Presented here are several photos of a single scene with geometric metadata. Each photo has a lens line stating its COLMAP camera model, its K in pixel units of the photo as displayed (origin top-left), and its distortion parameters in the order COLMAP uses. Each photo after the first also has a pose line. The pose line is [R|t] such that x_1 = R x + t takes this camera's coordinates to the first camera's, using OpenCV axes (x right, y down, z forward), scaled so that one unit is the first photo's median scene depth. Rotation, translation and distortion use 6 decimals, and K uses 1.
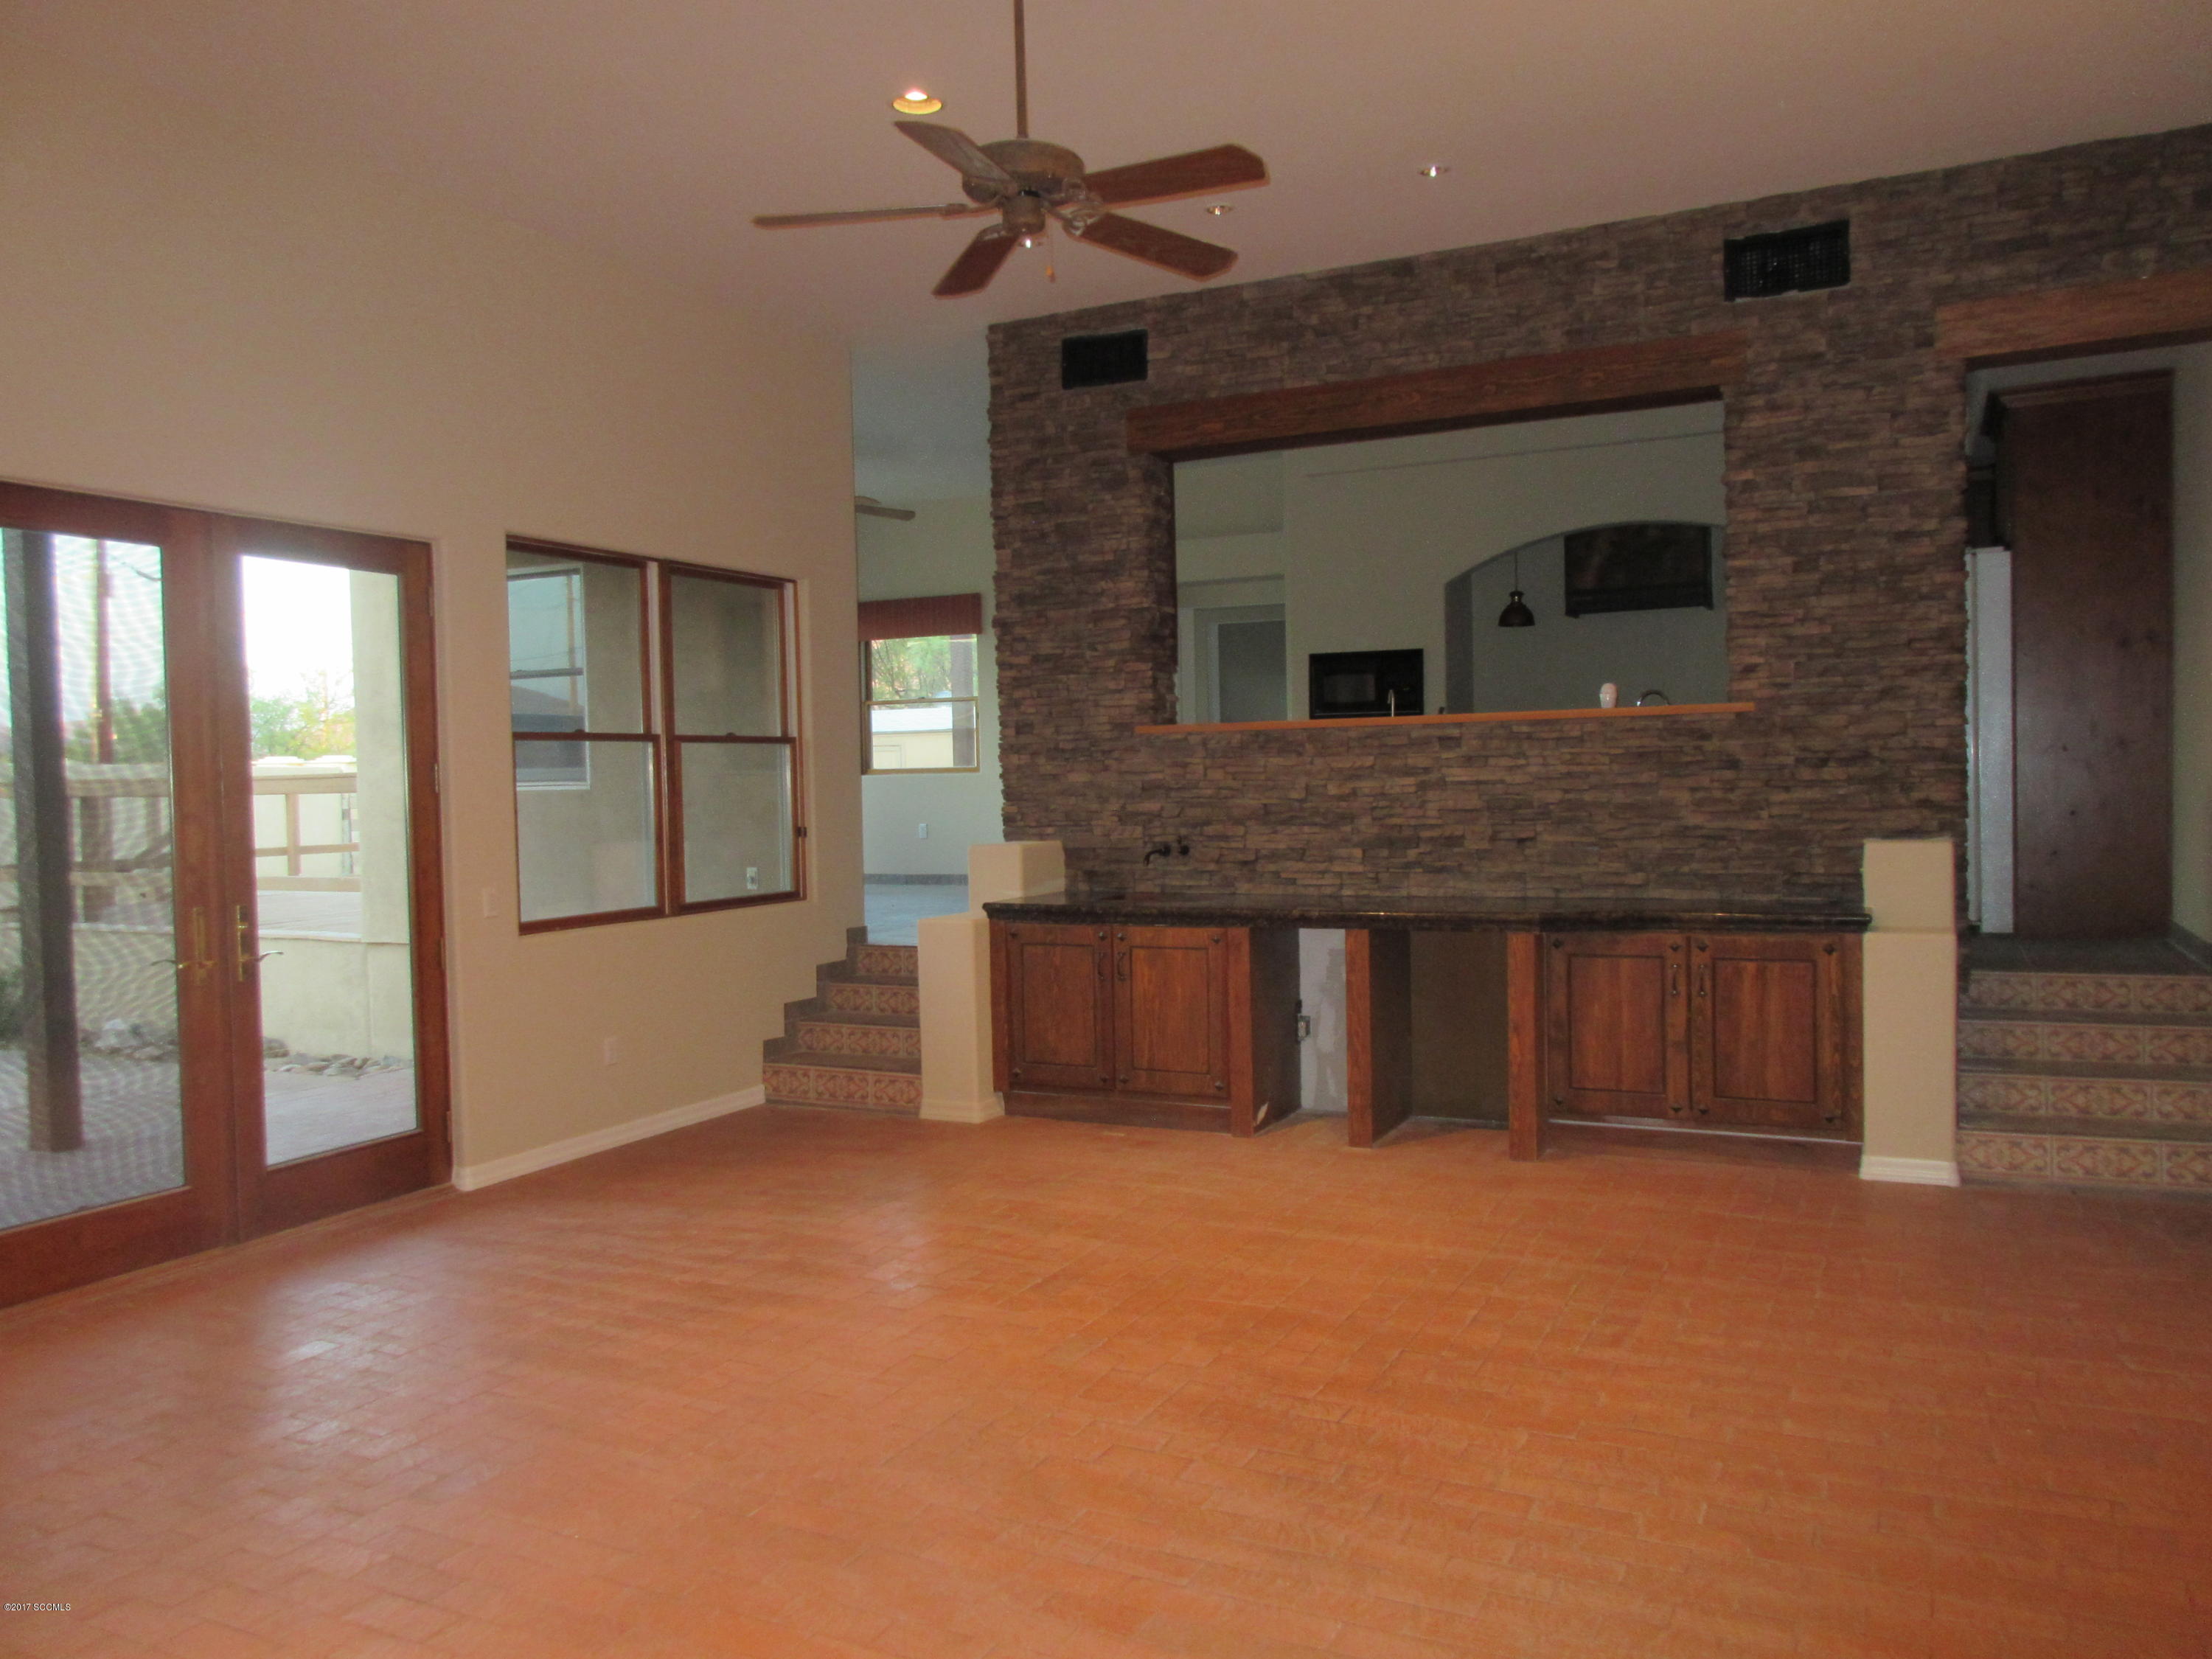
lens RADIAL K [[1634.8, 0, 1106.0], [0, 1634.8, 829.5], [0, 0, 1]] dist [-0.009047, -0.004132]
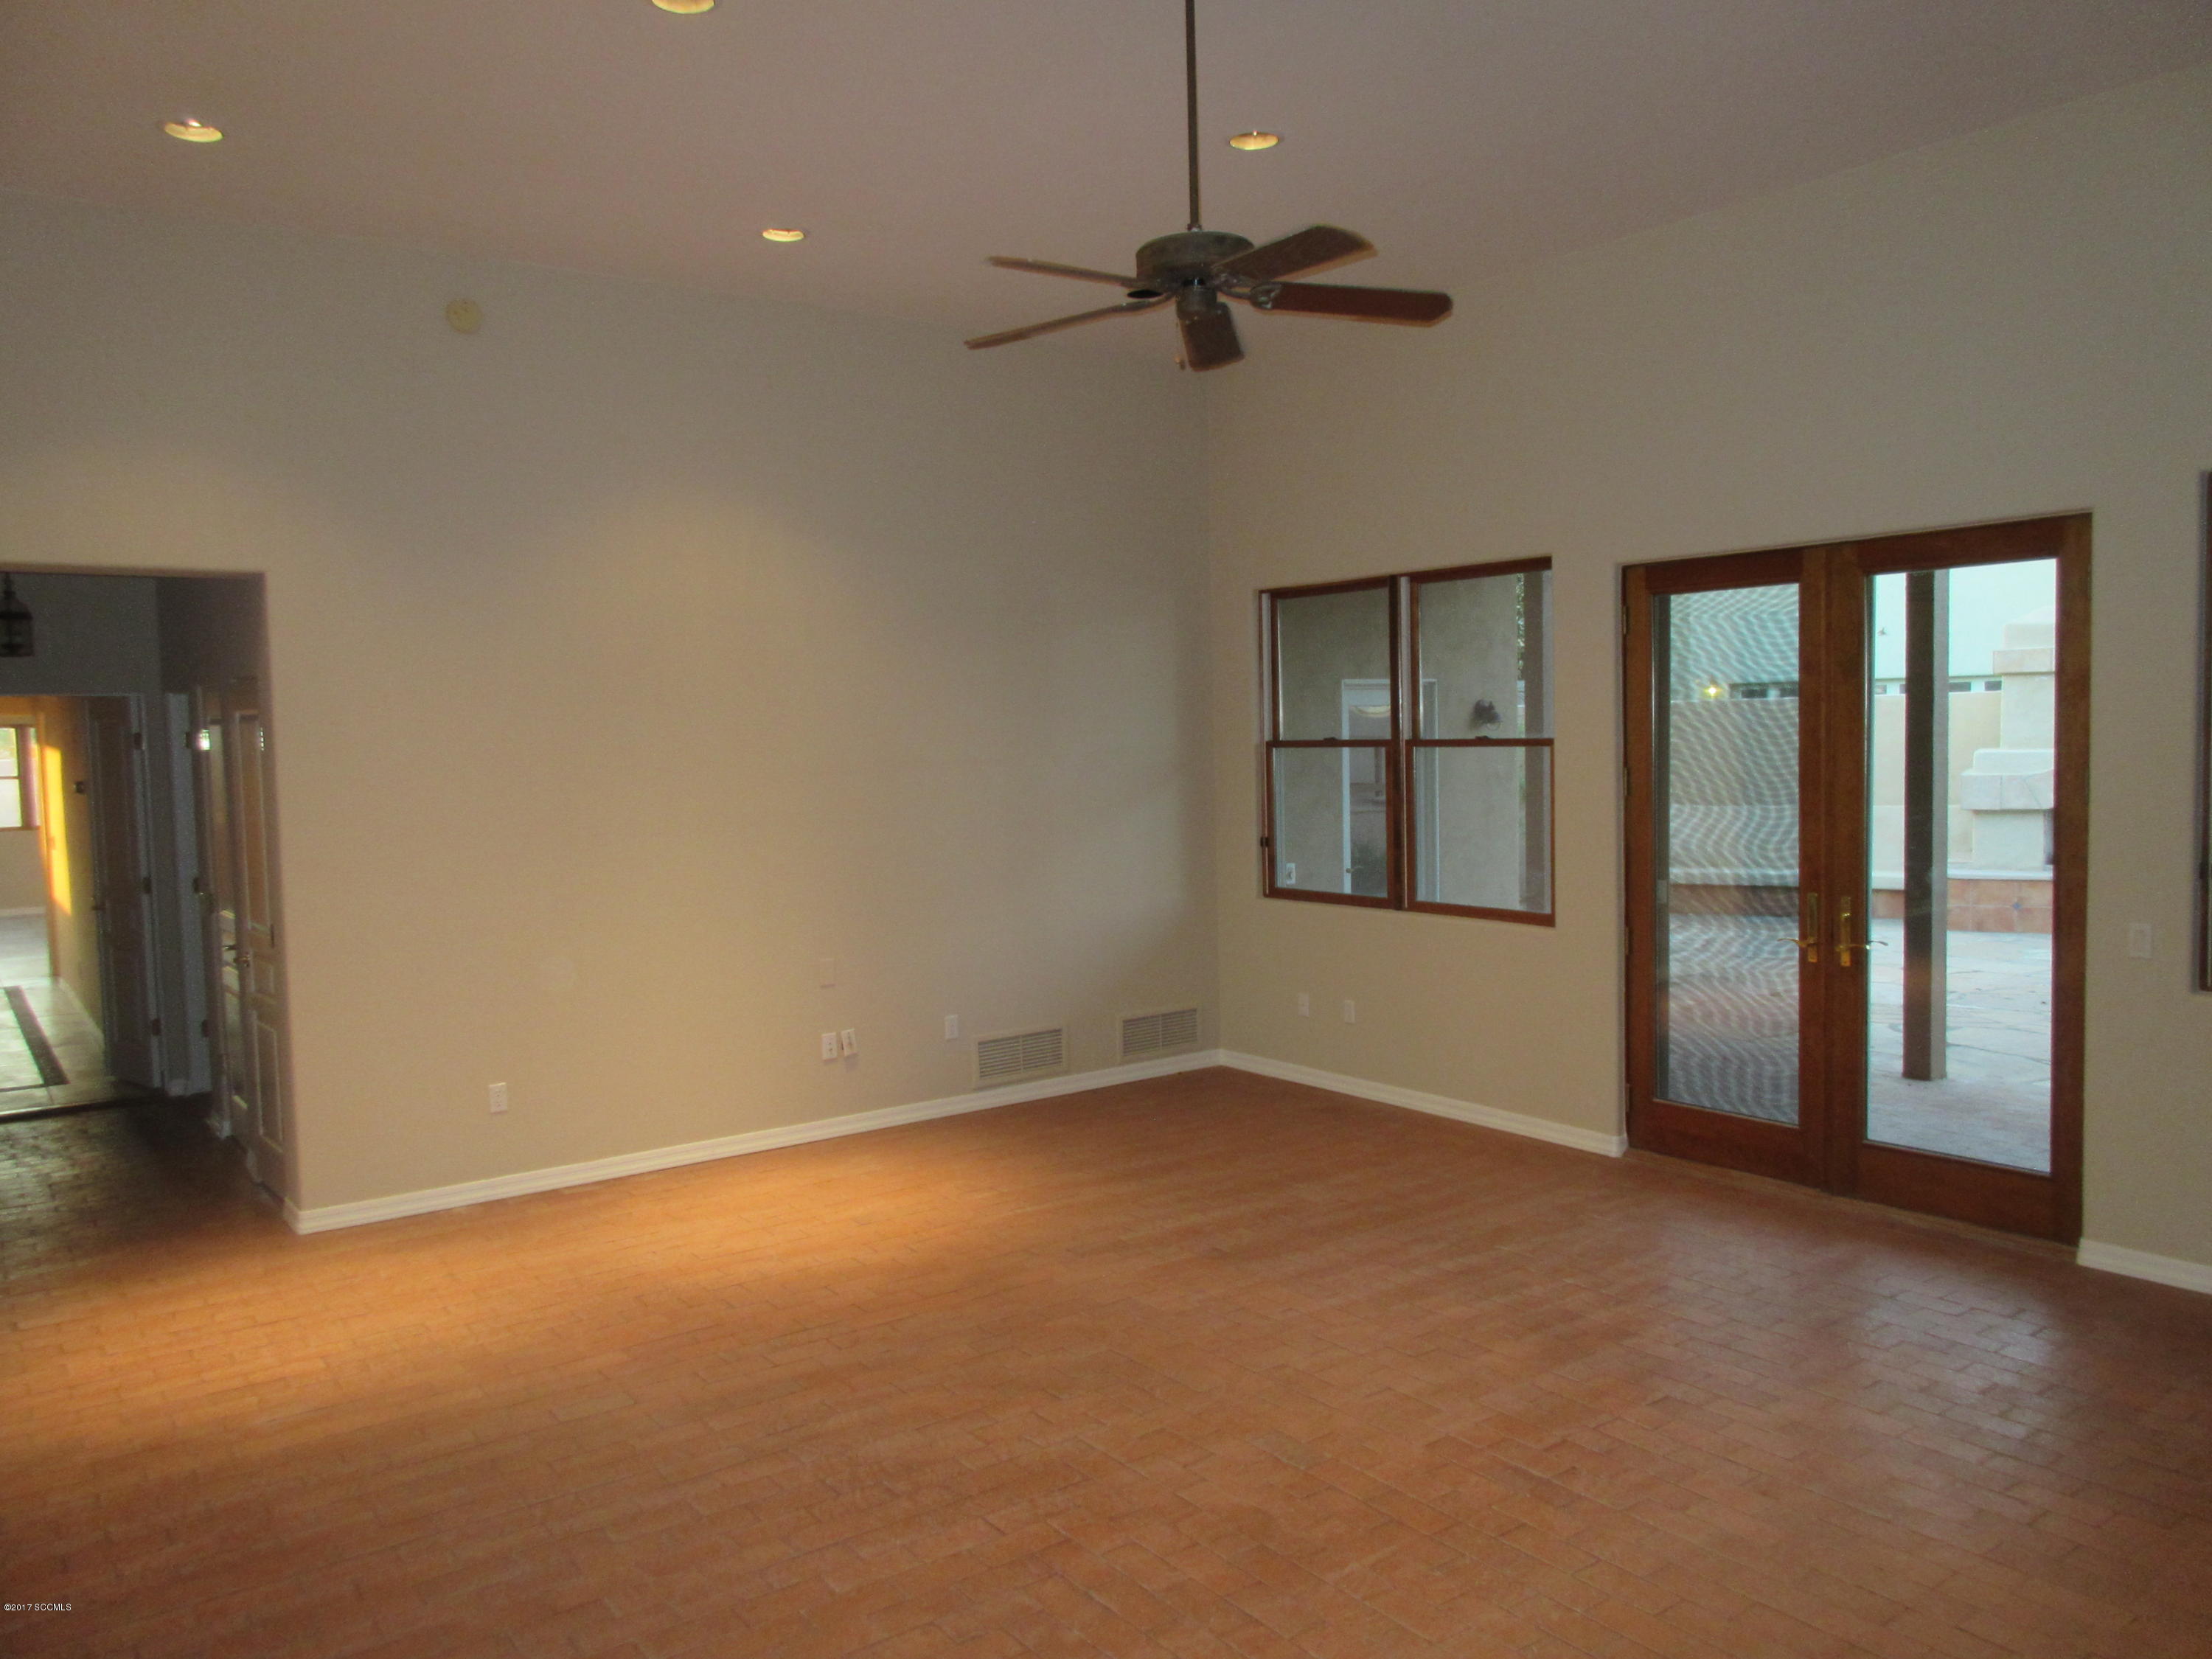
lens RADIAL K [[1634.8, 0, 1106.0], [0, 1634.8, 829.5], [0, 0, 1]] dist [-0.009047, -0.004132]
pose [[-0.460901, 0.083358, -0.883528, 0.816920], [0.004563, 0.995788, 0.091569, -0.125008], [0.887440, 0.038173, -0.459340, 1.294347]]
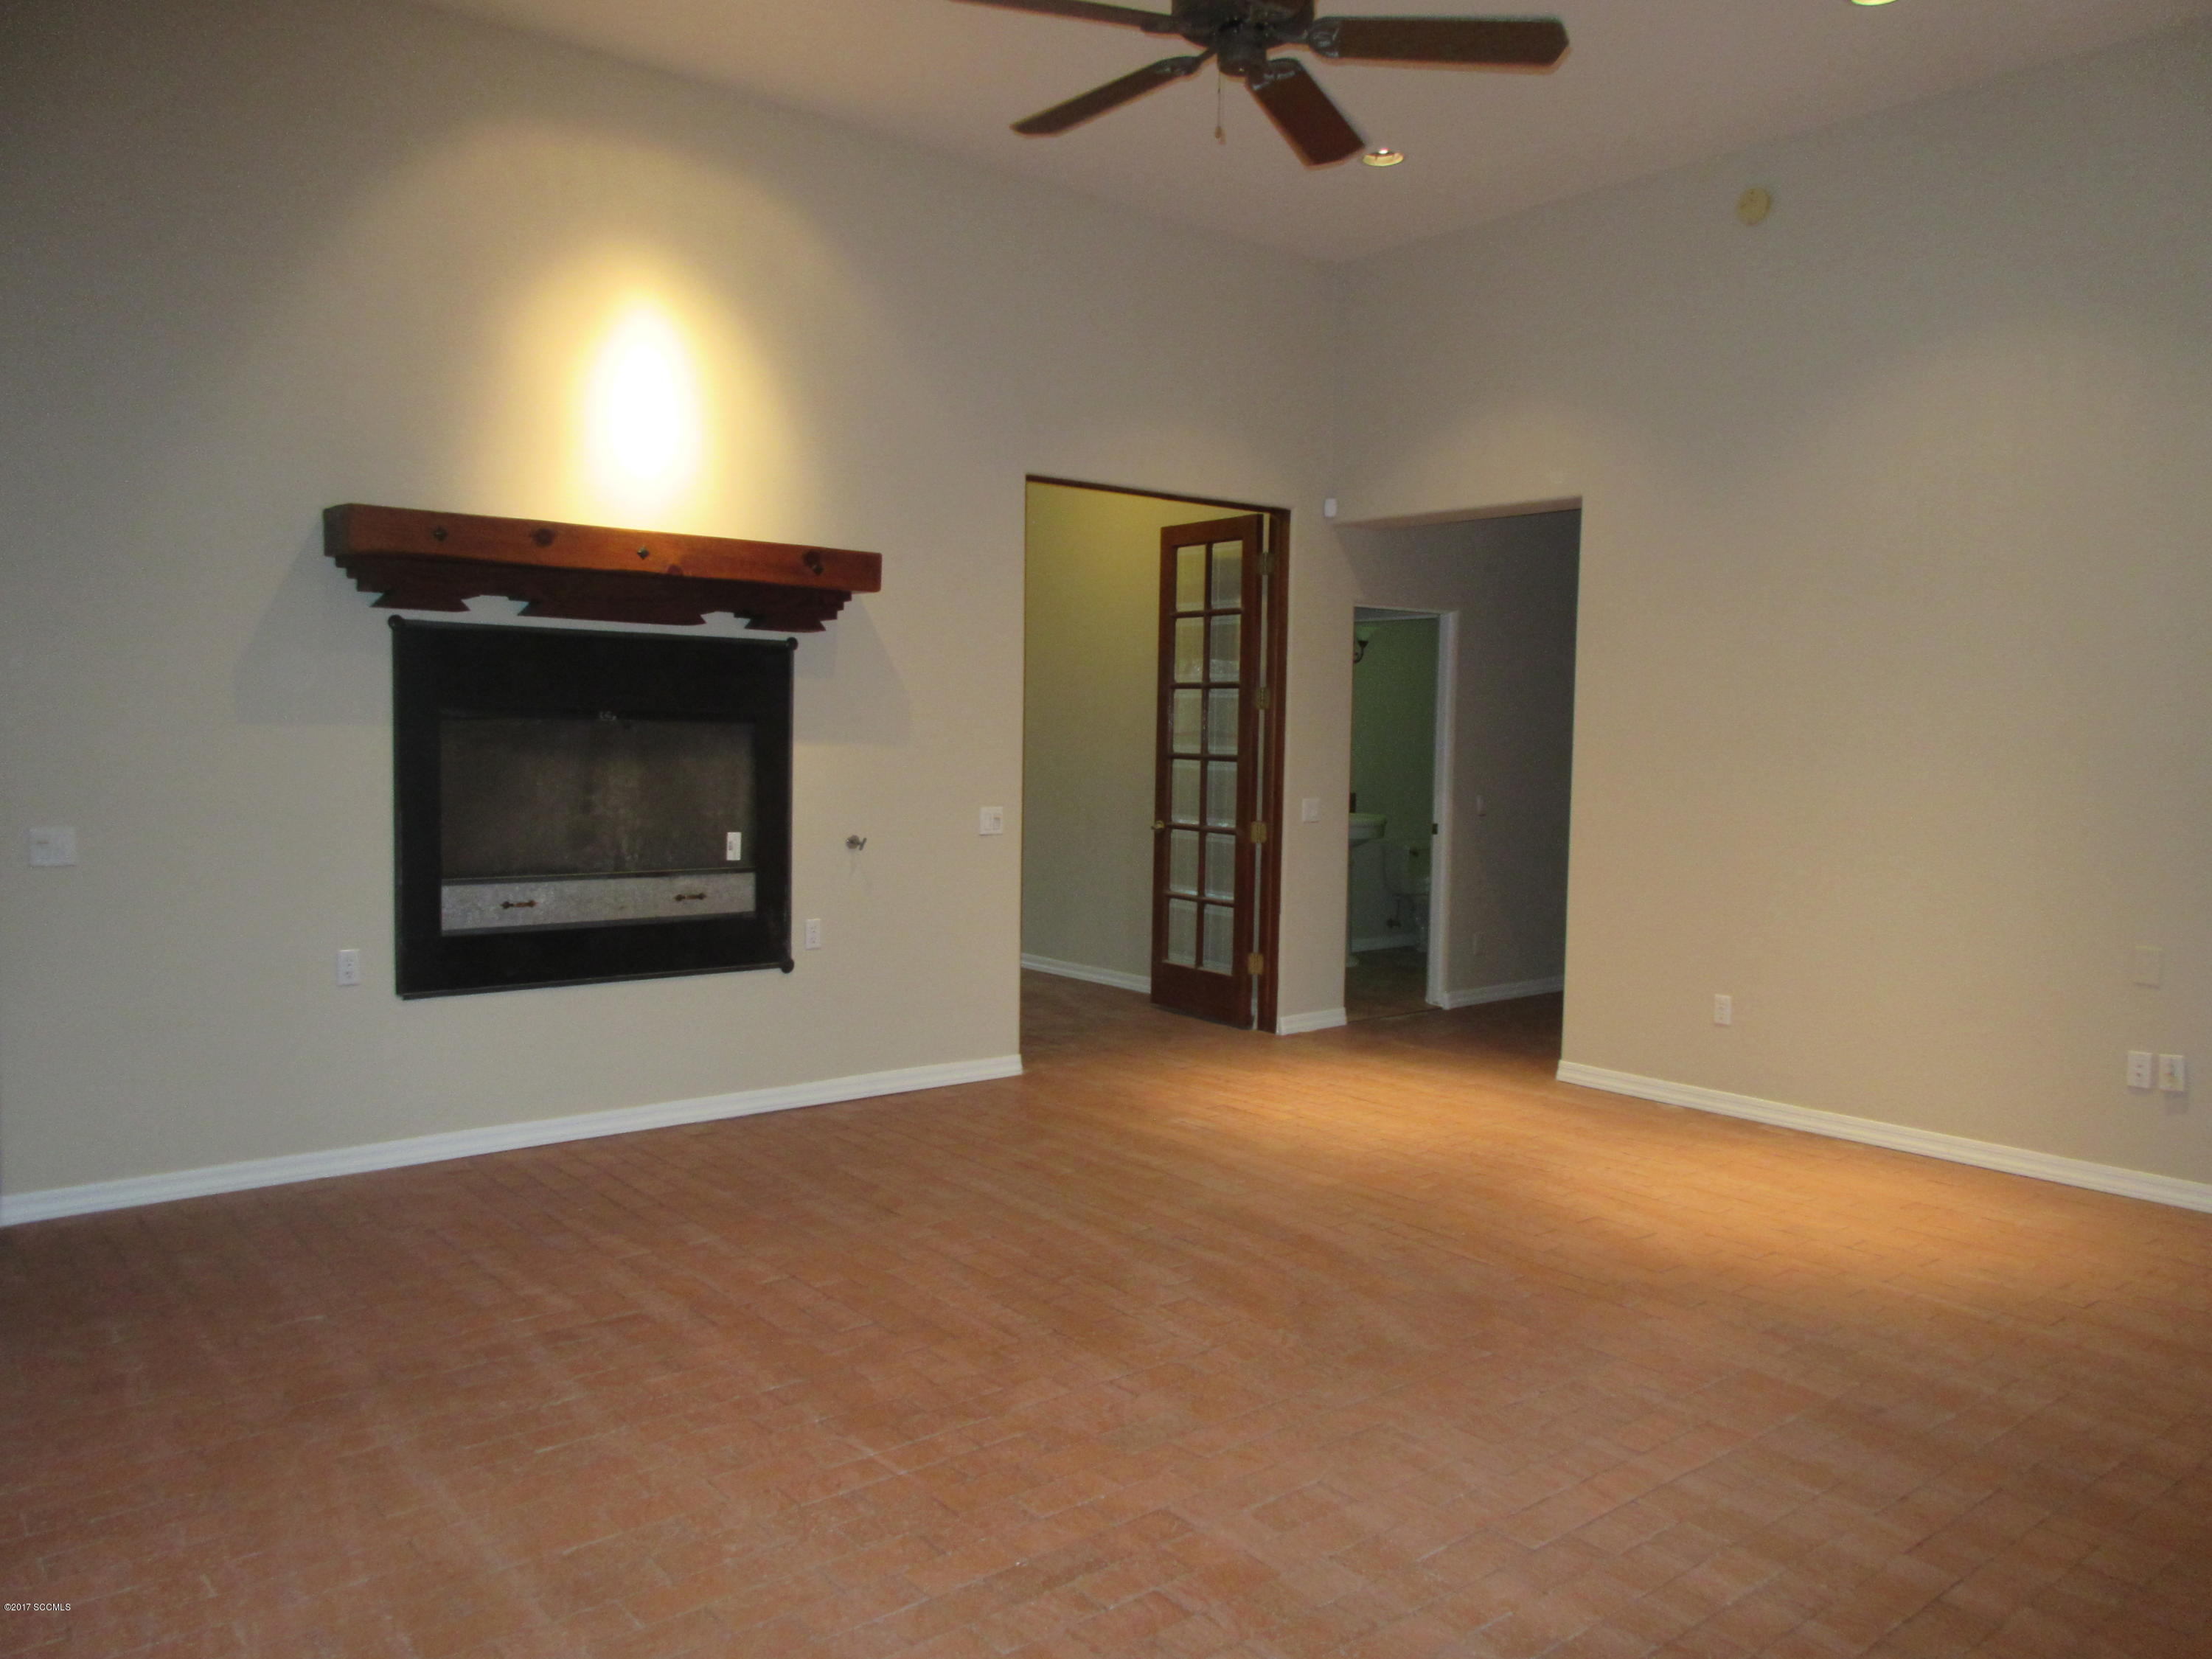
lens RADIAL K [[1621.3, 0, 1104.6], [0, 1621.3, 839.6], [0, 0, 1]] dist [-0.003556, -0.001856]
pose [[-0.909849, -0.020758, 0.414420, -0.310572], [0.017864, 0.995862, 0.089100, -0.038589], [-0.414554, 0.088471, -0.905714, 1.654756]]
